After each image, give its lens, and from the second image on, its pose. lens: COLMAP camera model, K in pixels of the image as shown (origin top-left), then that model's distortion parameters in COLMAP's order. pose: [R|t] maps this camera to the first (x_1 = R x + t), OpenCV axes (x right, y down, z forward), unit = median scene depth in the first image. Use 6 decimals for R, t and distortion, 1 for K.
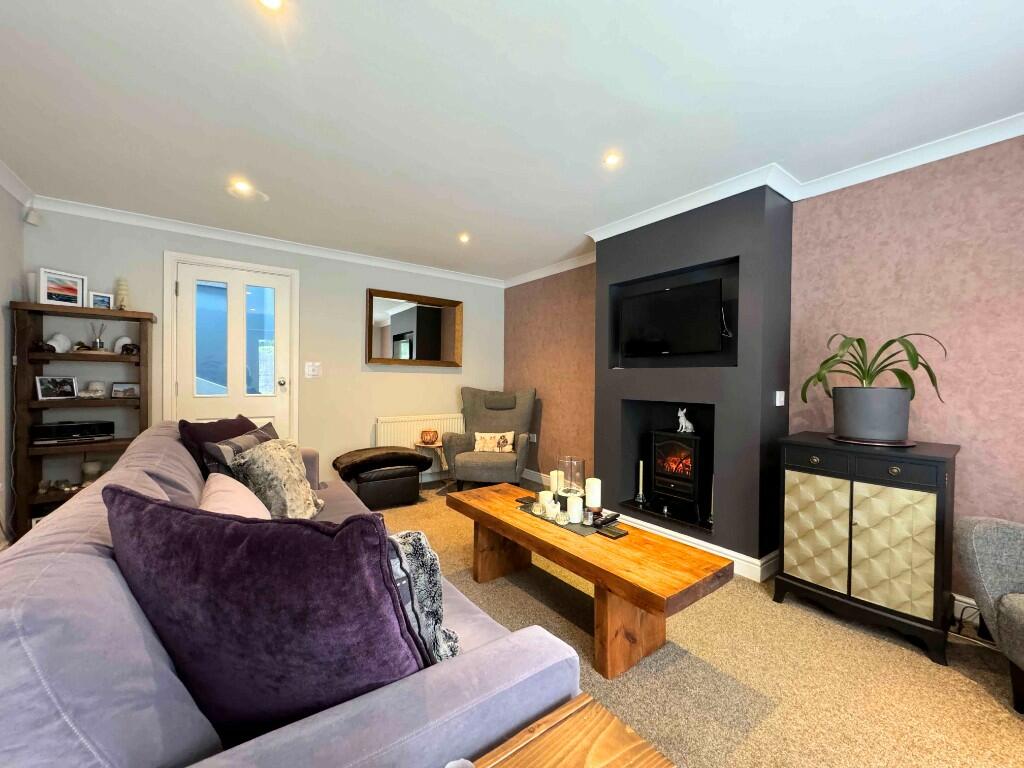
lens RADIAL K [[409.2, 0, 512.0], [0, 409.2, 384.0], [0, 0, 1]] dist [-0.000756, -0.000068]
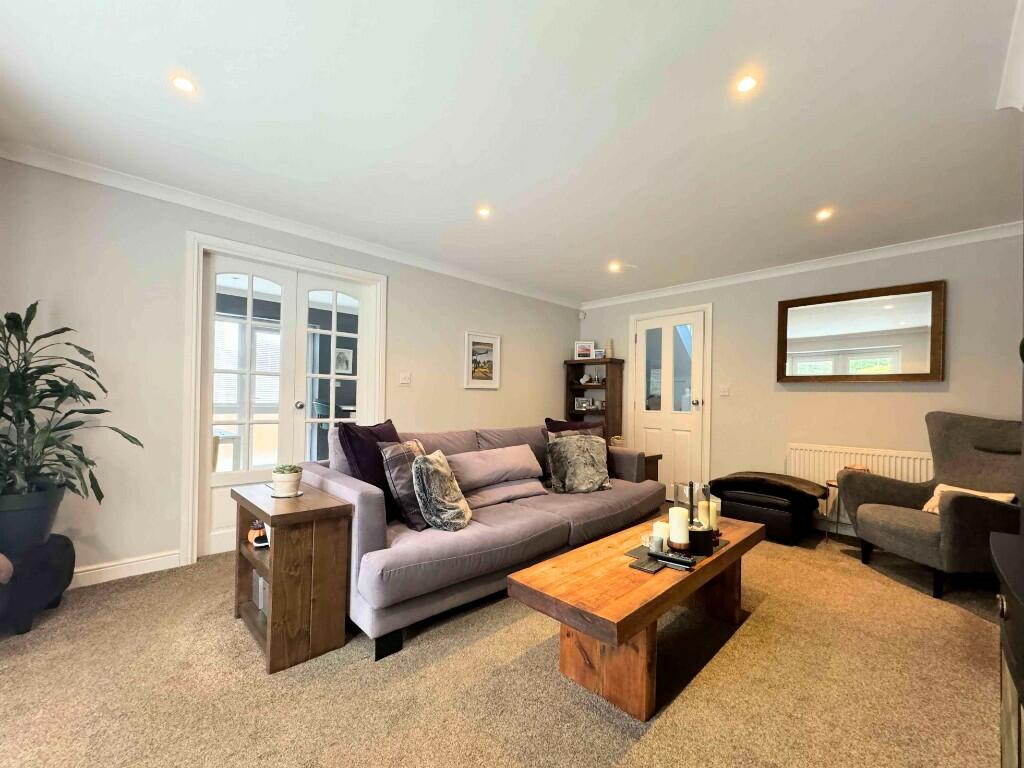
lens RADIAL K [[421.7, 0, 509.1], [0, 421.7, 400.6], [0, 0, 1]] dist [-0.000084, -0.000015]
pose [[0.134846, -0.008400, -0.990831, 0.670431], [-0.027376, 0.999551, -0.012199, 0.024136], [0.990488, 0.028770, 0.134556, 0.365347]]
